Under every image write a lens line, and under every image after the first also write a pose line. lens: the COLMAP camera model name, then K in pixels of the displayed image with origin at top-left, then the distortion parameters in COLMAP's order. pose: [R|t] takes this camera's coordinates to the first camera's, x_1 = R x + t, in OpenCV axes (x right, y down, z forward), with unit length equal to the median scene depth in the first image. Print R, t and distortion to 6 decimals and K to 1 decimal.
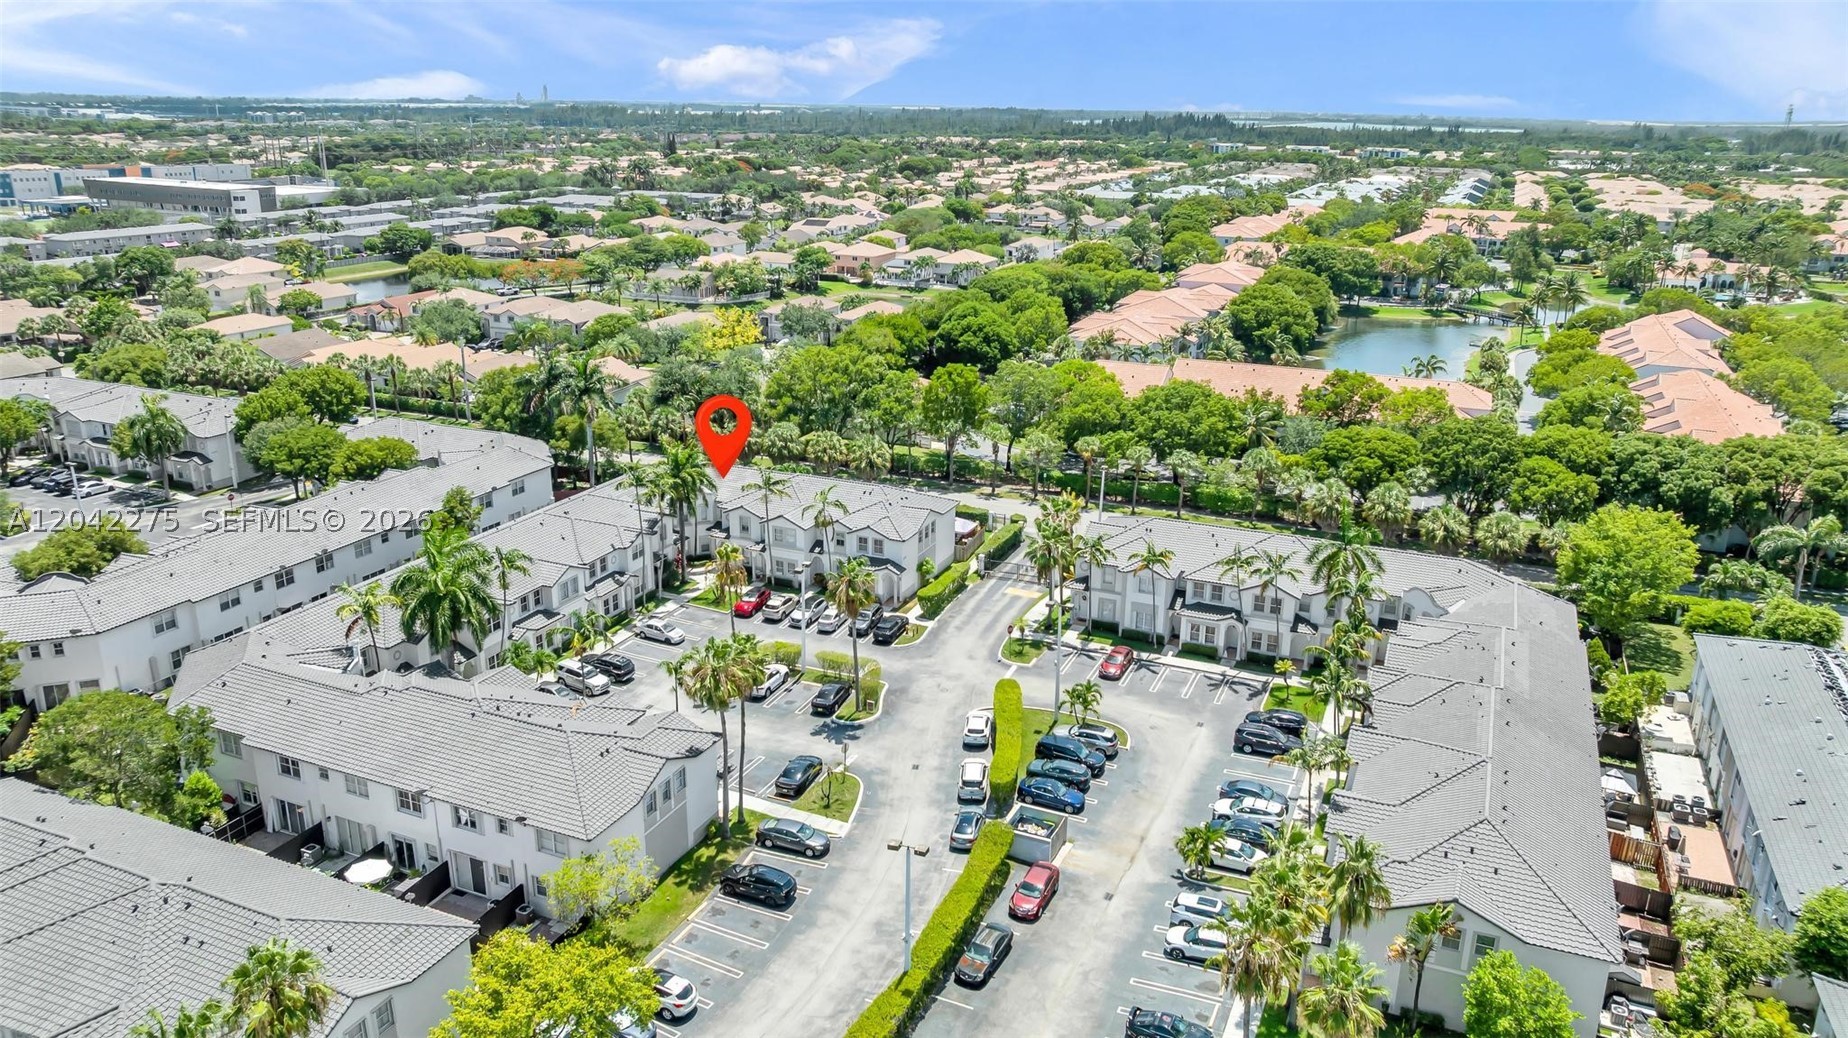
lens RADIAL K [[1299.9, 0, 934.5], [0, 1299.9, 529.8], [0, 0, 1]] dist [-0.016068, 0.000032]
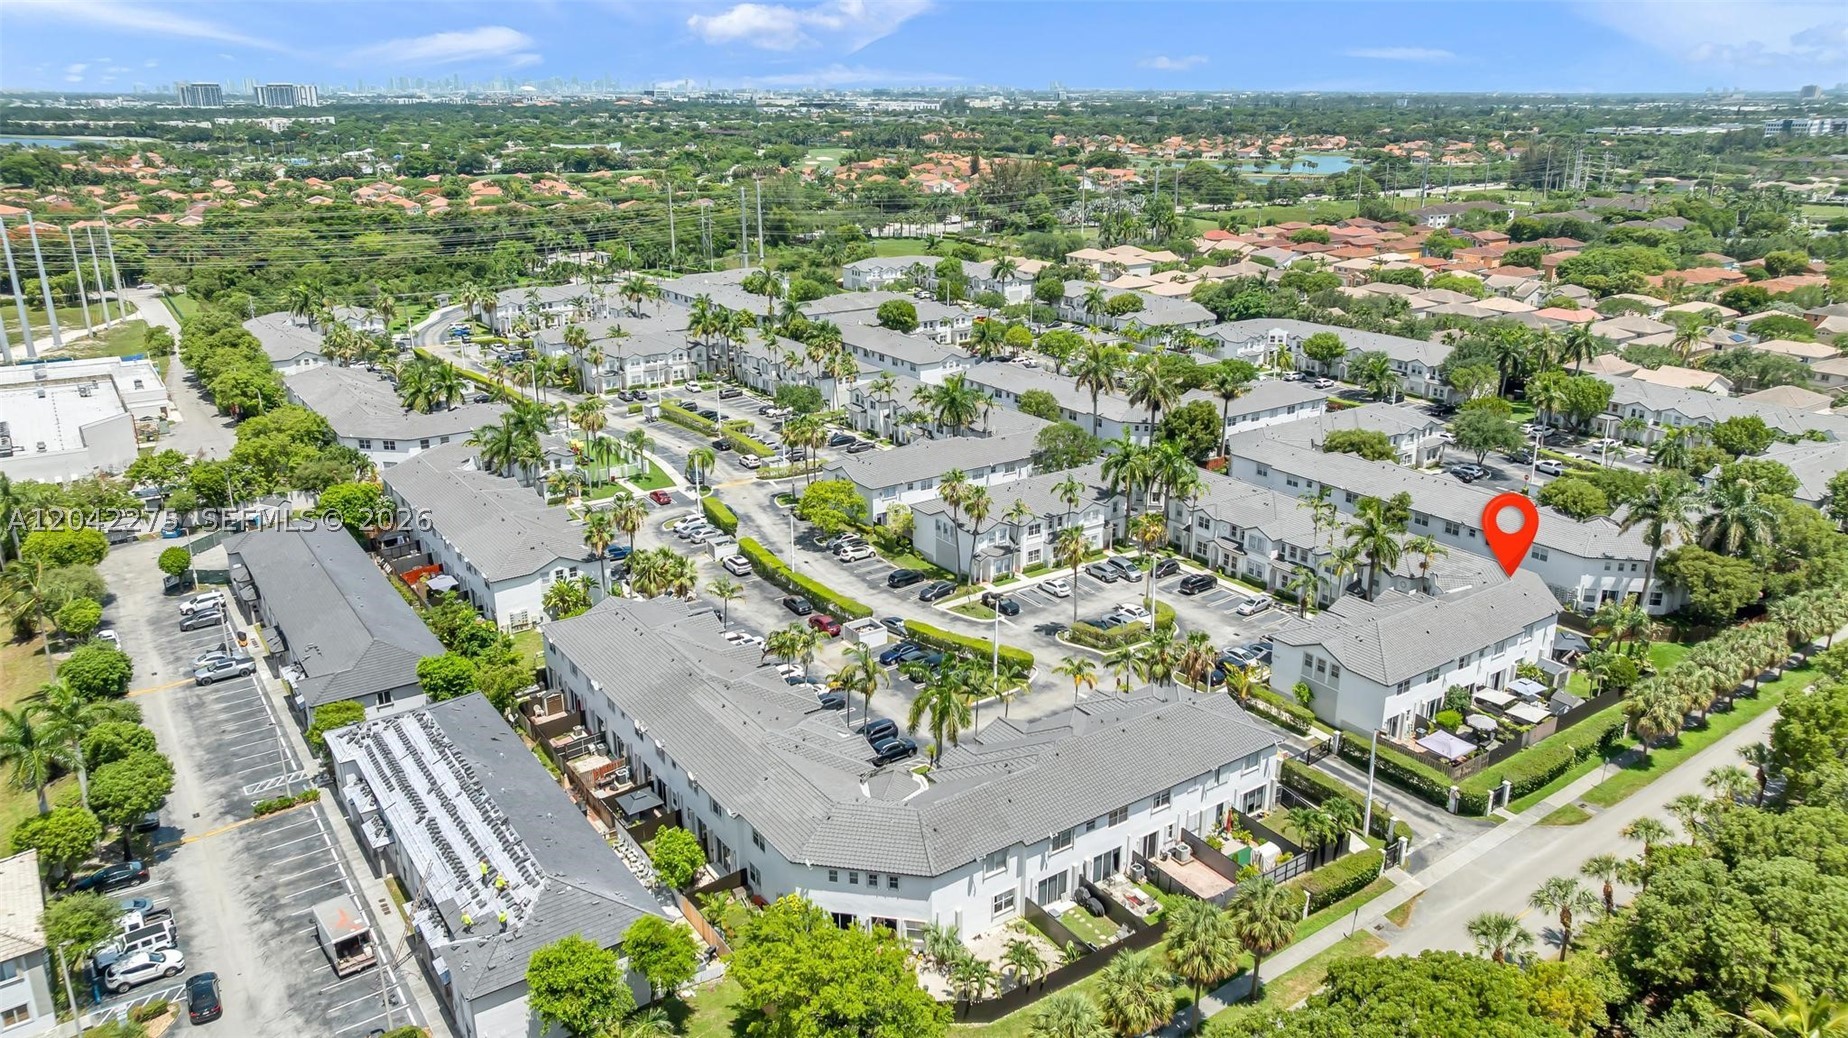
lens RADIAL K [[1298.4, 0, 924.0], [0, 1298.4, 519.0], [0, 0, 1]] dist [-0.007986, 0.003420]
pose [[-0.537036, 0.256521, -0.803611, 0.744388], [-0.273679, 0.848130, 0.453625, -0.371588], [0.797930, 0.463544, -0.385272, 0.907280]]
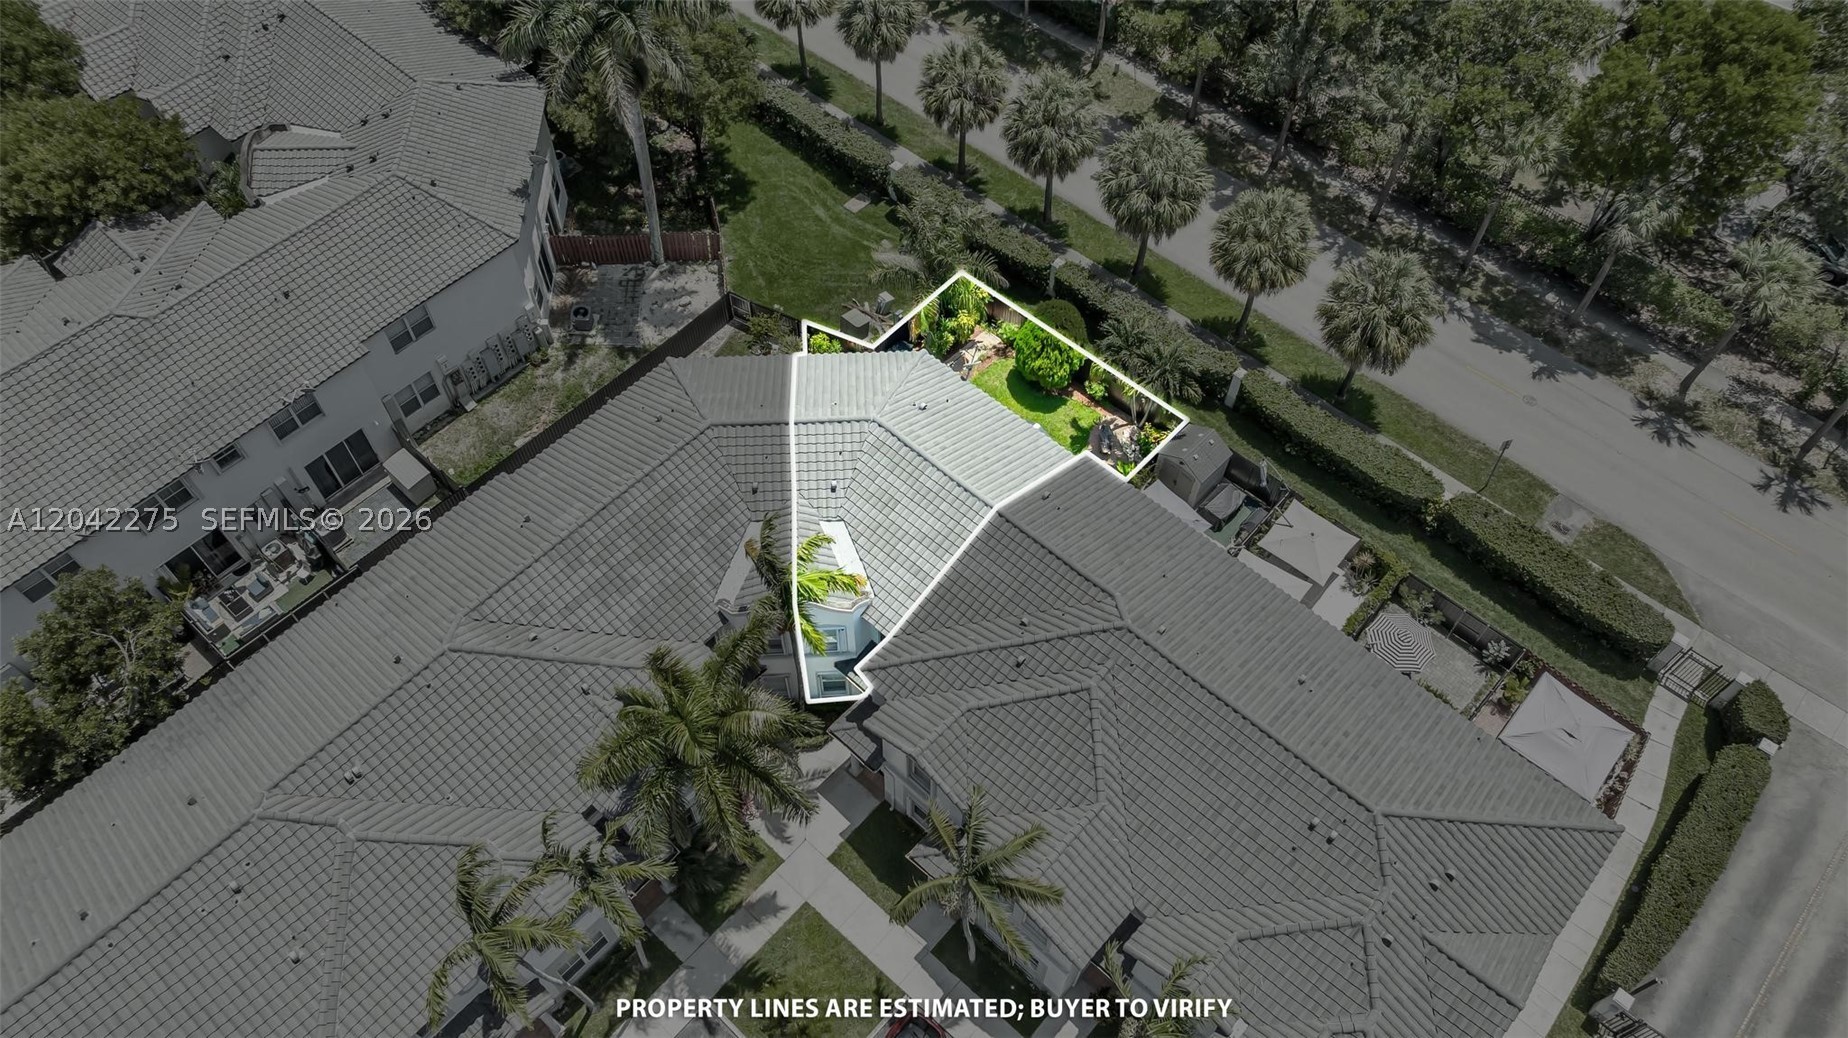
lens RADIAL K [[1298.4, 0, 924.0], [0, 1298.4, 519.0], [0, 0, 1]] dist [-0.007986, 0.003420]
pose [[0.945417, 0.270415, -0.181828, -0.087921], [-0.104559, 0.780225, 0.616698, -0.218418], [0.308632, -0.564025, 0.765912, 0.665937]]
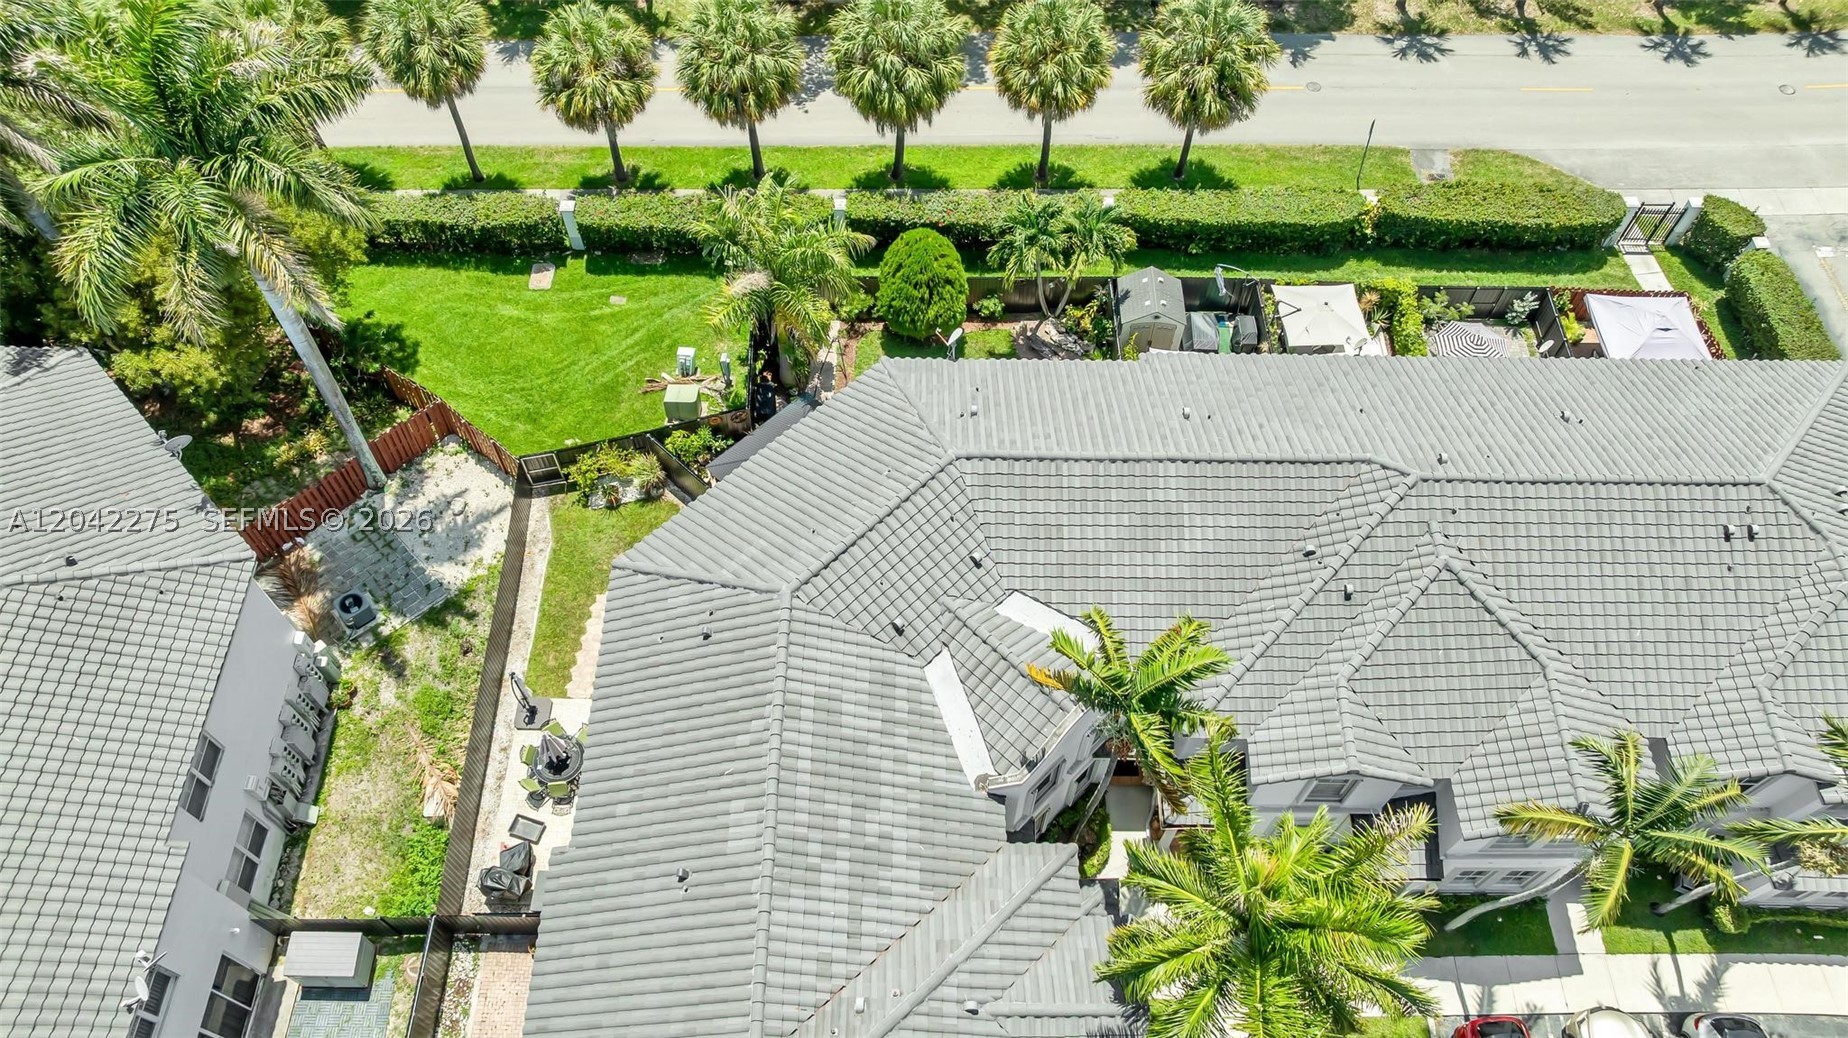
lens RADIAL K [[1299.9, 0, 934.5], [0, 1299.9, 529.8], [0, 0, 1]] dist [-0.016068, 0.000032]
pose [[0.917948, -0.333042, 0.215532, -0.216753], [0.118782, 0.749136, 0.651680, -0.183690], [-0.378499, -0.572607, 0.727227, 0.741027]]
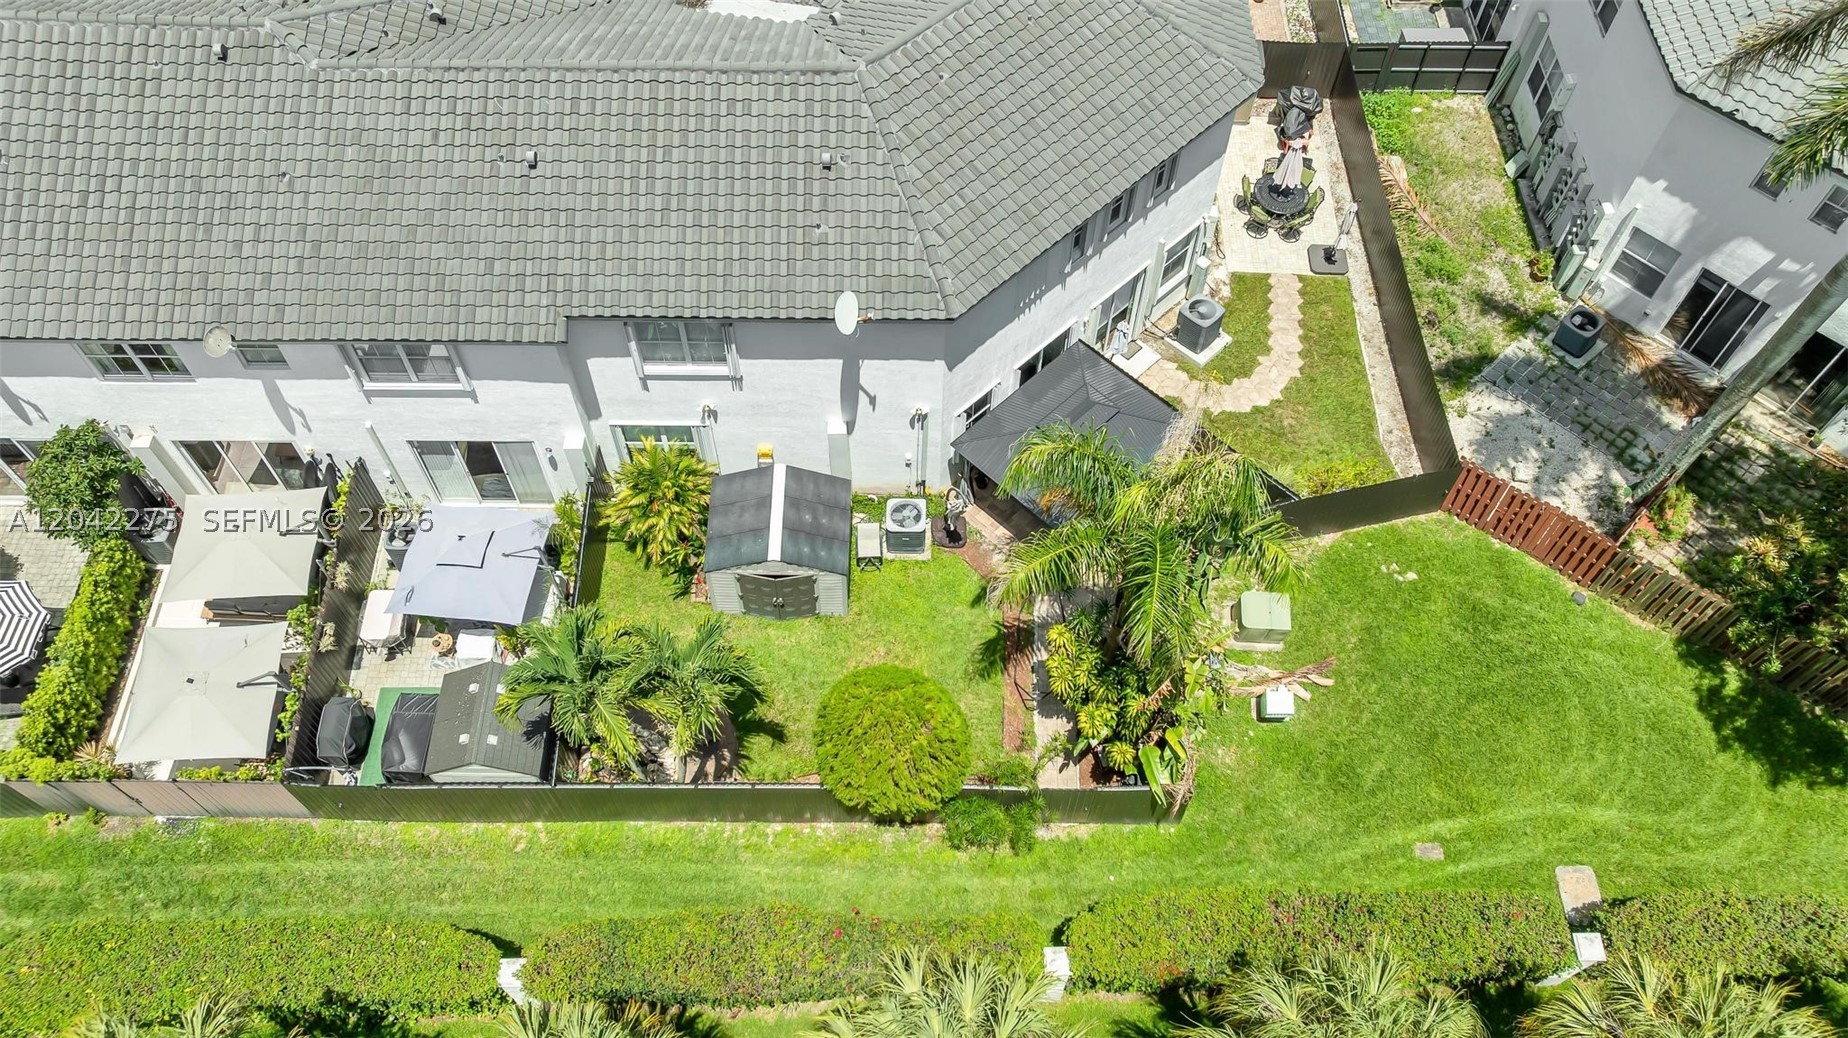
lens RADIAL K [[1298.4, 0, 924.0], [0, 1298.4, 519.0], [0, 0, 1]] dist [-0.007986, 0.003420]
pose [[-0.923146, 0.320910, -0.211702, -0.112808], [-0.131158, 0.254740, 0.958074, -0.202610], [0.361385, 0.912209, -0.193072, 1.001539]]
